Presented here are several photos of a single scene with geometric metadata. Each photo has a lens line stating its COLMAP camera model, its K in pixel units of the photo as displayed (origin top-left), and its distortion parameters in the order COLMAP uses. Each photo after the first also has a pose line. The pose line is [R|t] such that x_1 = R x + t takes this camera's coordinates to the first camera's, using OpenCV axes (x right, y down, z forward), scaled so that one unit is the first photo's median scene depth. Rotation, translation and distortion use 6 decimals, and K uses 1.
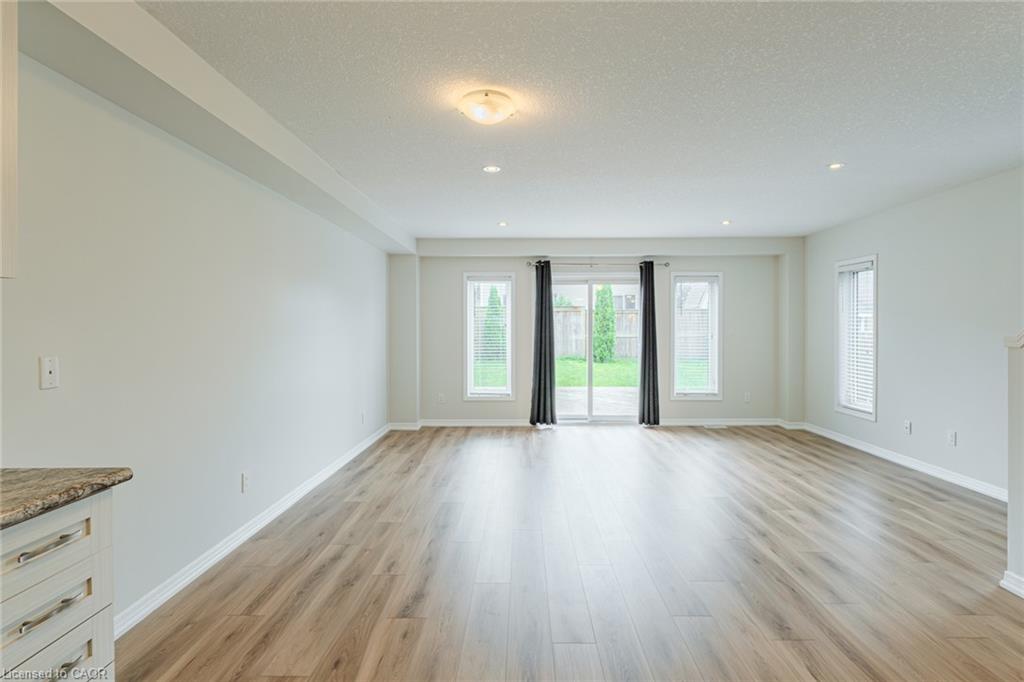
lens RADIAL K [[504.9, 0, 520.4], [0, 504.9, 343.6], [0, 0, 1]] dist [0.003647, -0.002381]
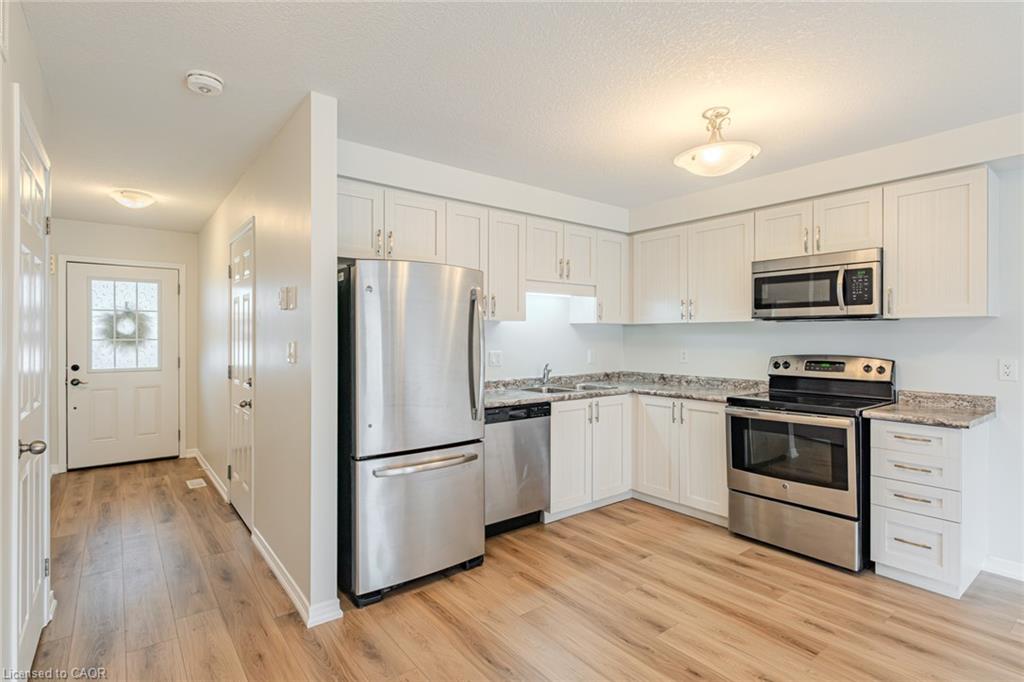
lens RADIAL K [[504.9, 0, 513.7], [0, 504.9, 336.3], [0, 0, 1]] dist [0.003647, -0.002381]
pose [[-0.777169, 0.002257, -0.629288, 0.320415], [-0.018603, 0.999474, 0.026559, -0.013211], [0.629017, 0.032347, -0.776718, 0.274842]]
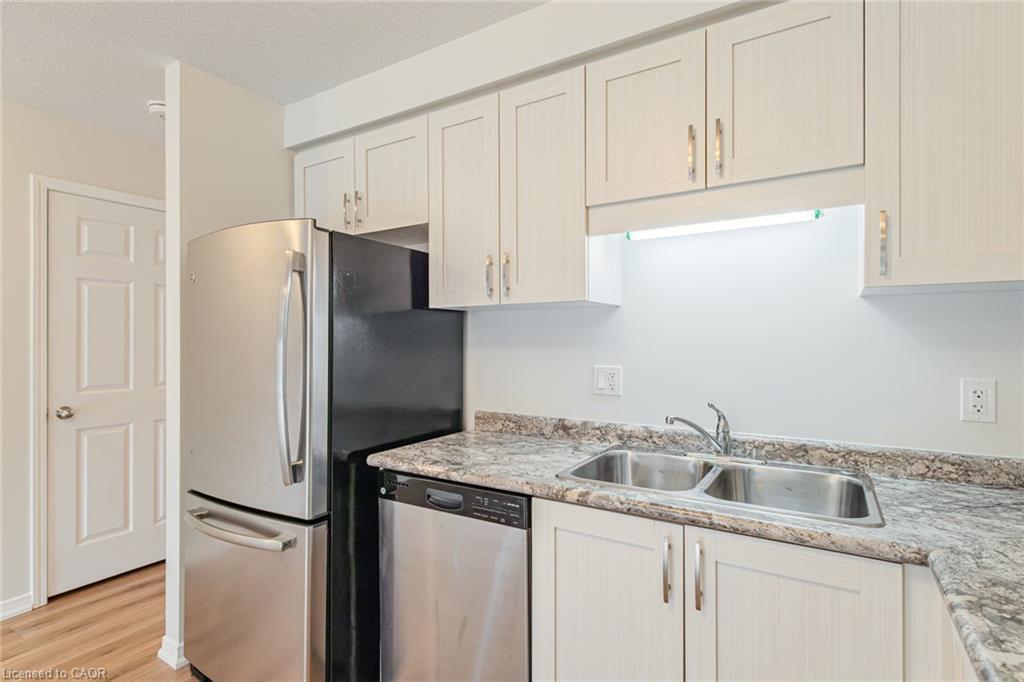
lens RADIAL K [[504.9, 0, 525.9], [0, 504.9, 338.9], [0, 0, 1]] dist [0.003647, -0.002381]
pose [[-0.860020, 0.006448, 0.510219, -0.134592], [0.021426, 0.999495, 0.023483, -0.002908], [-0.509810, 0.031128, -0.859724, 0.080671]]
